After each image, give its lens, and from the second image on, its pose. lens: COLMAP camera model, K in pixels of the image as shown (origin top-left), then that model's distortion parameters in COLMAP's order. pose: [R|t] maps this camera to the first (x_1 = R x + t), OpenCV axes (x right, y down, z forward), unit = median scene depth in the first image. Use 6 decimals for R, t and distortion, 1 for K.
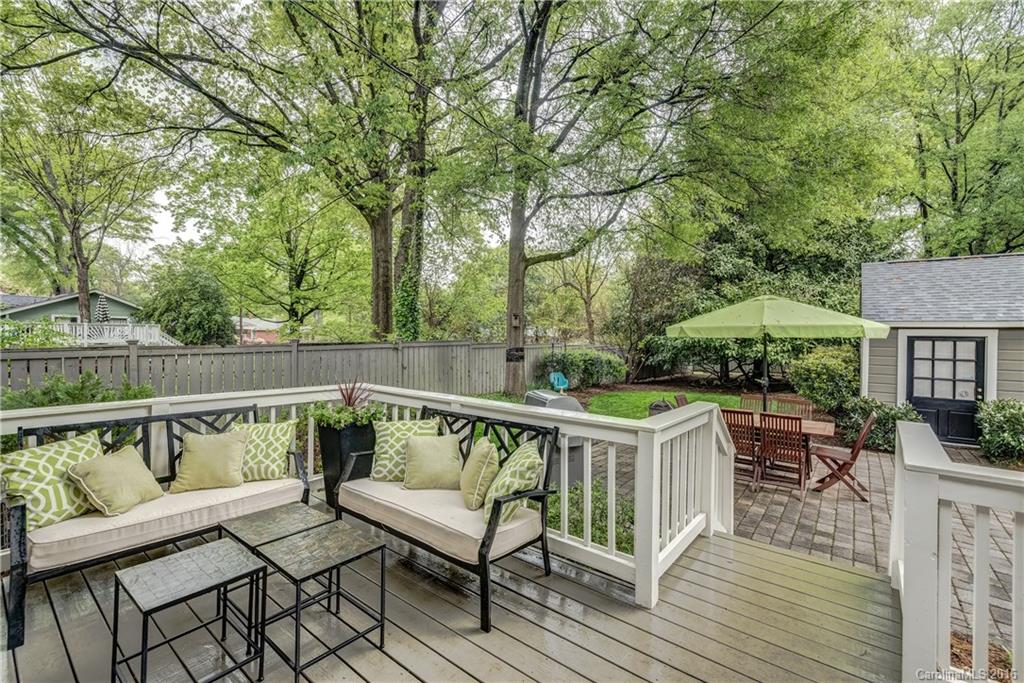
lens RADIAL K [[450.1, 0, 516.8], [0, 450.1, 338.2], [0, 0, 1]] dist [-0.000203, -0.001400]
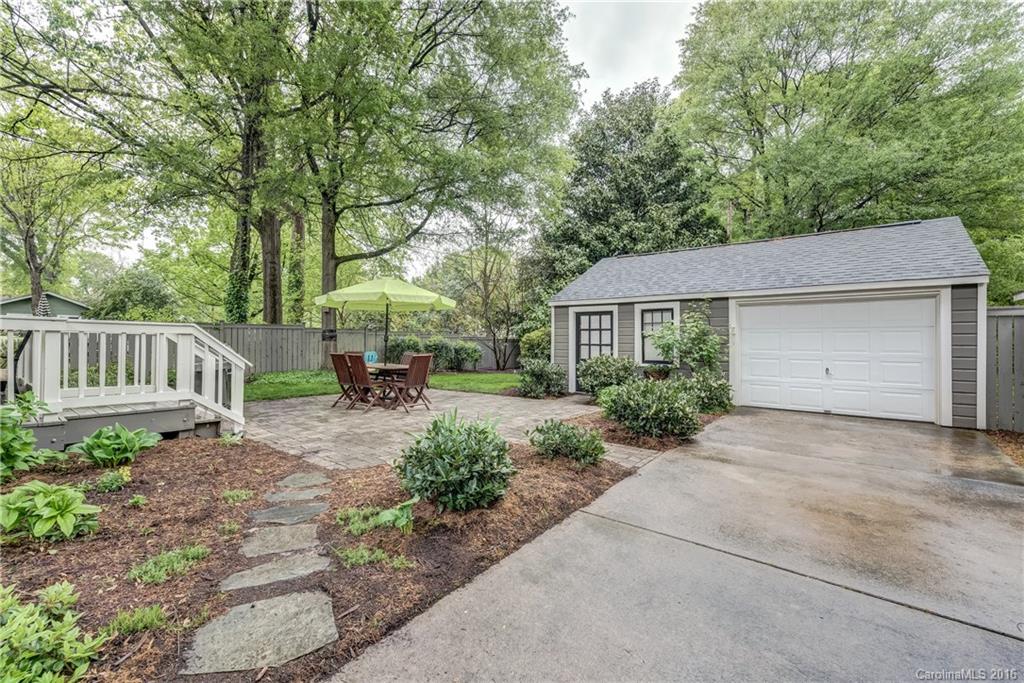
lens RADIAL K [[450.1, 0, 506.8], [0, 450.1, 340.4], [0, 0, 1]] dist [-0.000203, -0.001400]
pose [[0.999802, -0.004489, -0.019367, 0.507983], [0.004336, 0.999959, -0.007934, 0.062674], [0.019402, 0.007849, 0.999781, -0.220011]]
